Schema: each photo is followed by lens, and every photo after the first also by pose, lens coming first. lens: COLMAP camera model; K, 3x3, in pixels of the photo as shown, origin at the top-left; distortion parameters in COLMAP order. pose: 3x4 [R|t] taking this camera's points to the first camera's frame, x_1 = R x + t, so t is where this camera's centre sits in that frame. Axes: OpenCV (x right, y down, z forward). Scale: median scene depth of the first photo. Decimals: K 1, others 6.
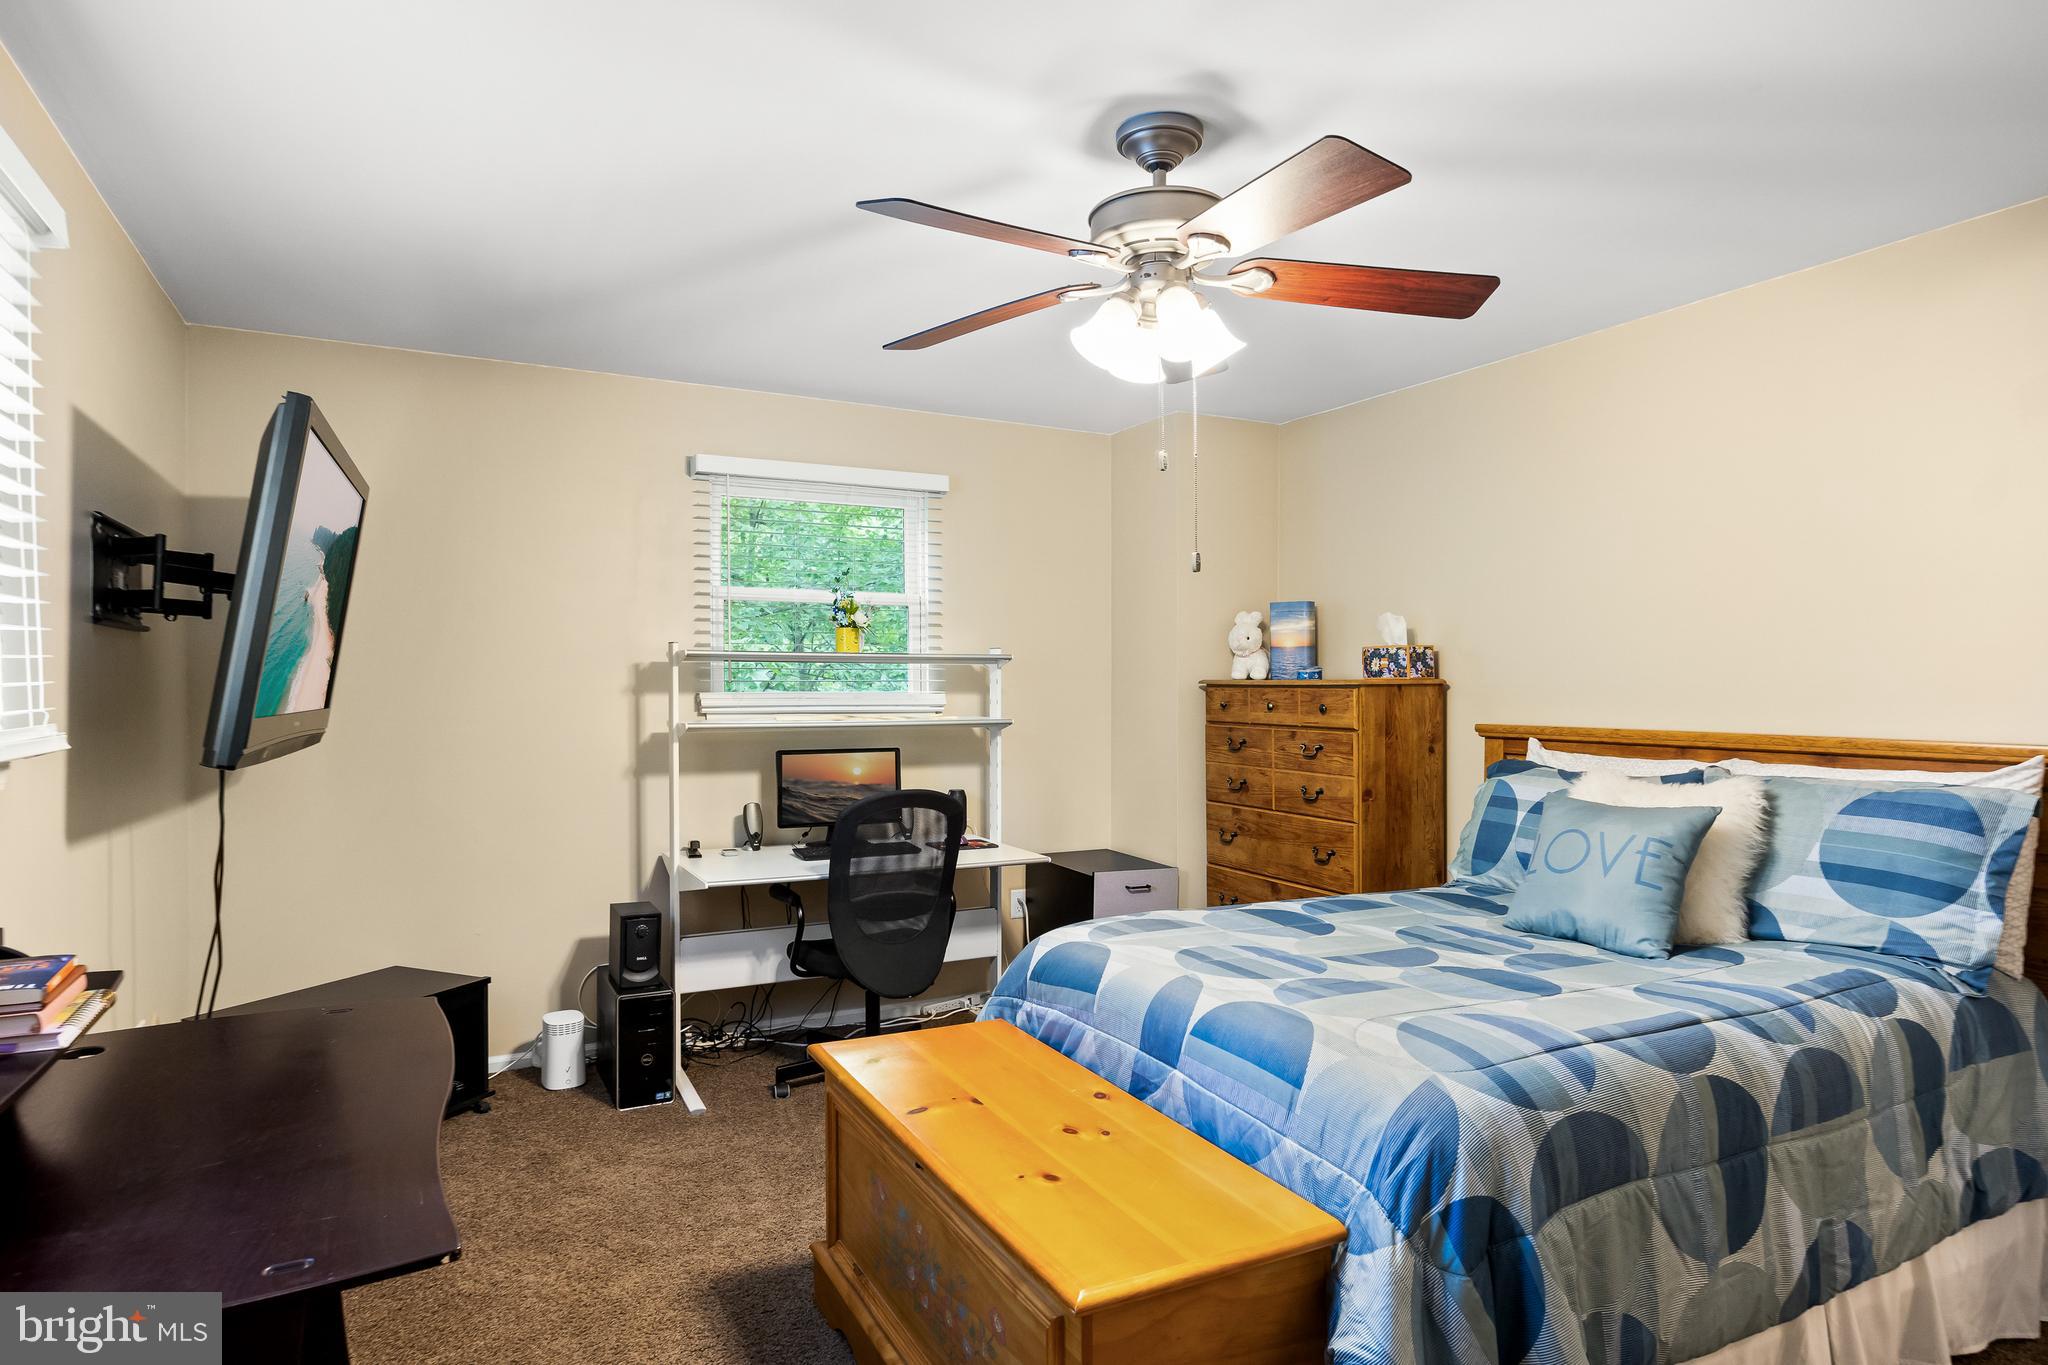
lens RADIAL K [[1136.3, 0, 1024.0], [0, 1136.3, 682.5], [0, 0, 1]] dist [-0.001339, -0.000308]
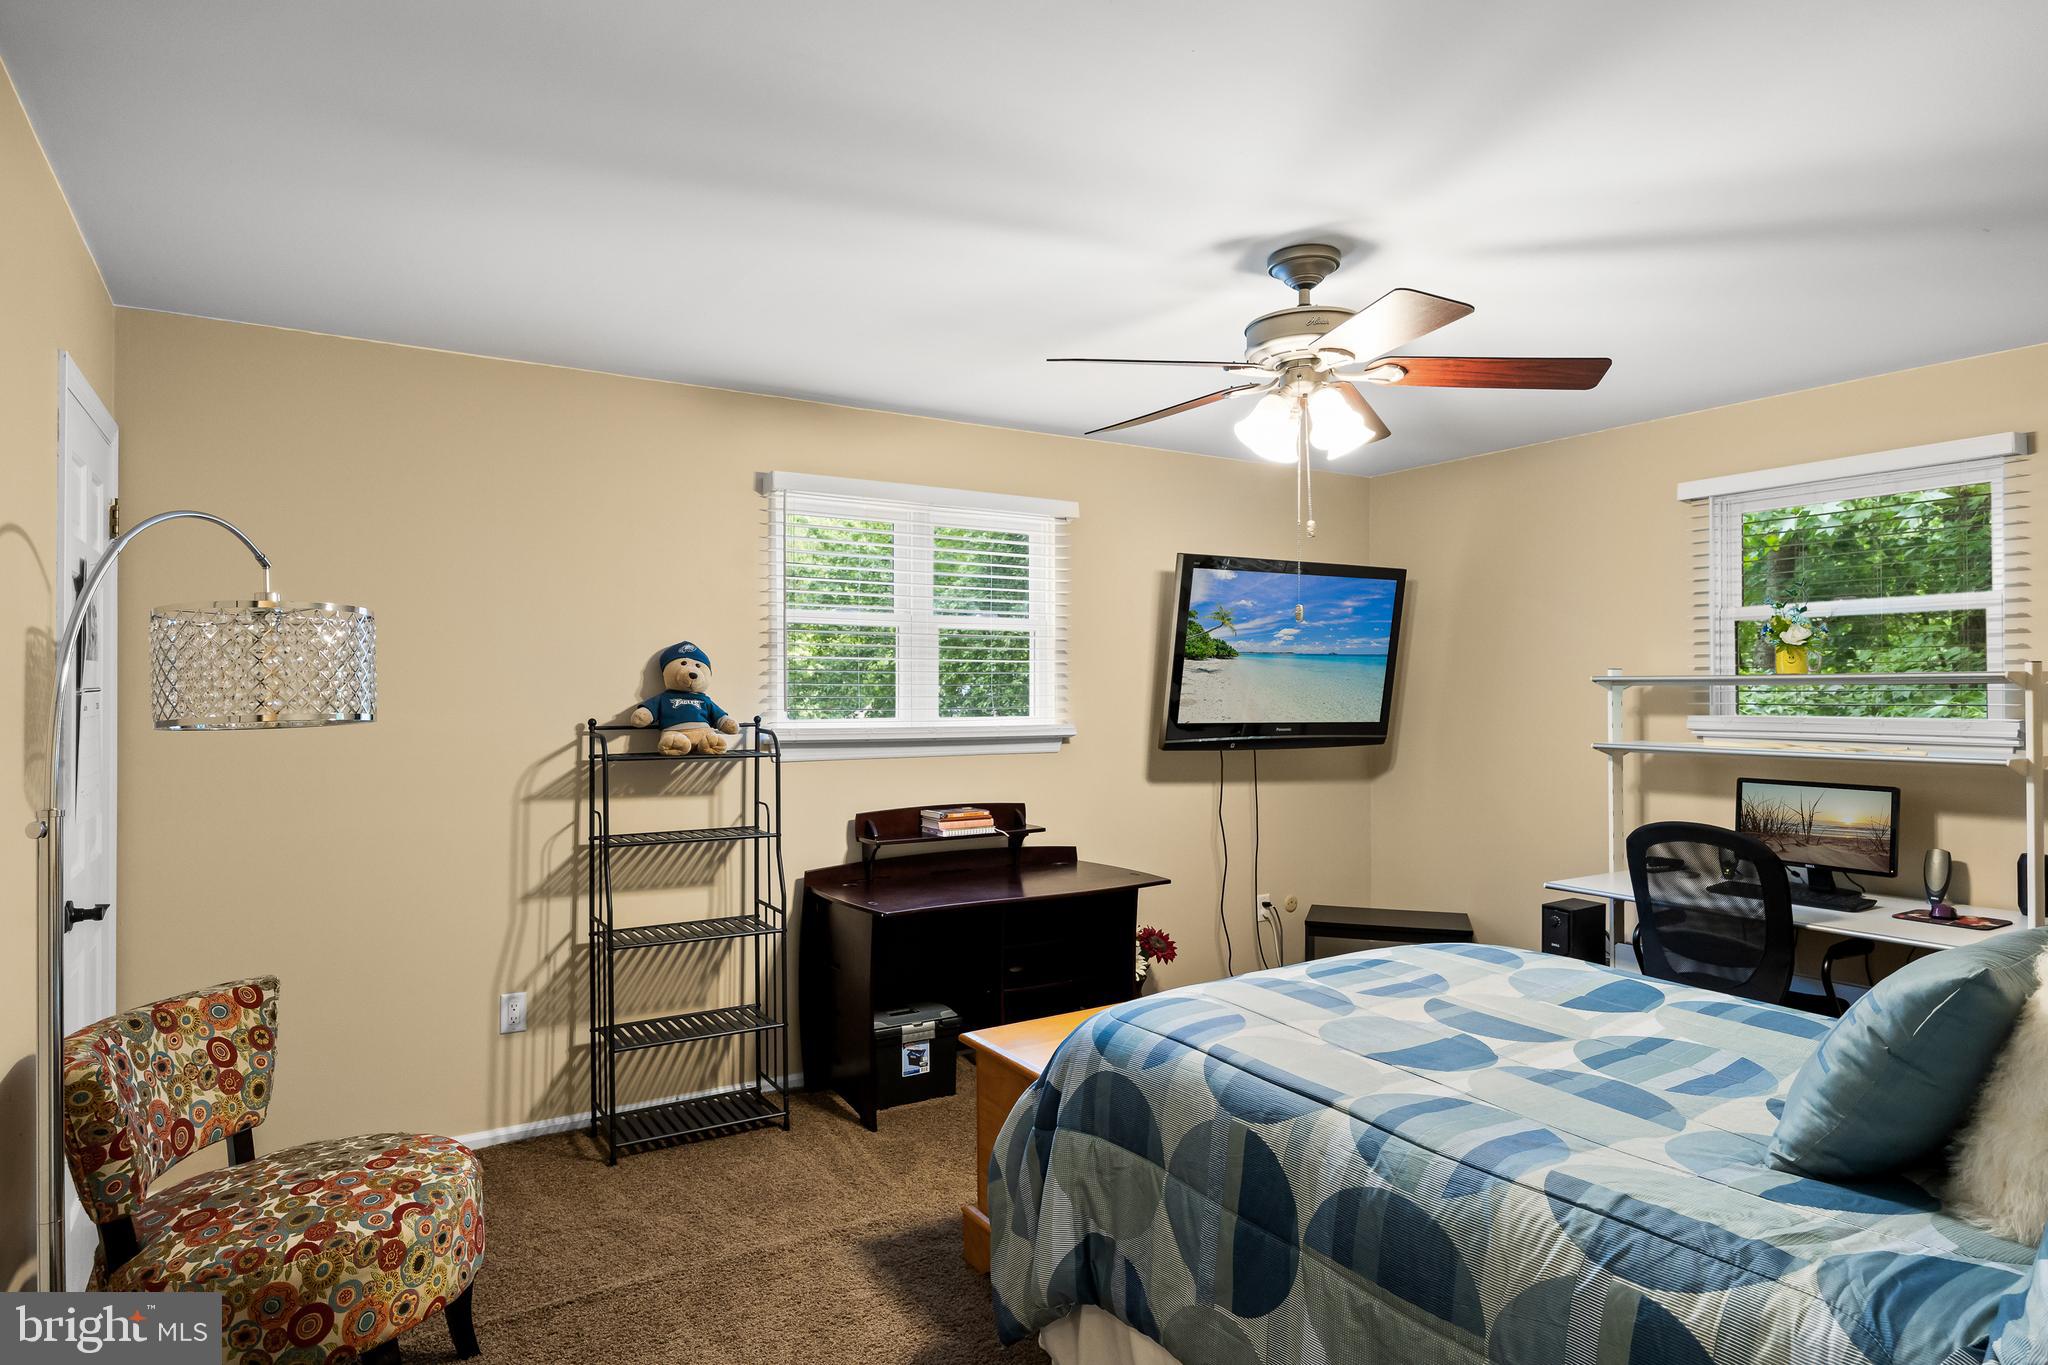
lens RADIAL K [[1136.3, 0, 1024.0], [0, 1136.3, 682.5], [0, 0, 1]] dist [-0.001339, -0.000308]
pose [[0.092938, -0.011517, -0.995605, 1.354955], [0.003089, 0.999932, -0.011278, -0.023030], [0.995667, -0.002027, 0.092967, 0.624531]]
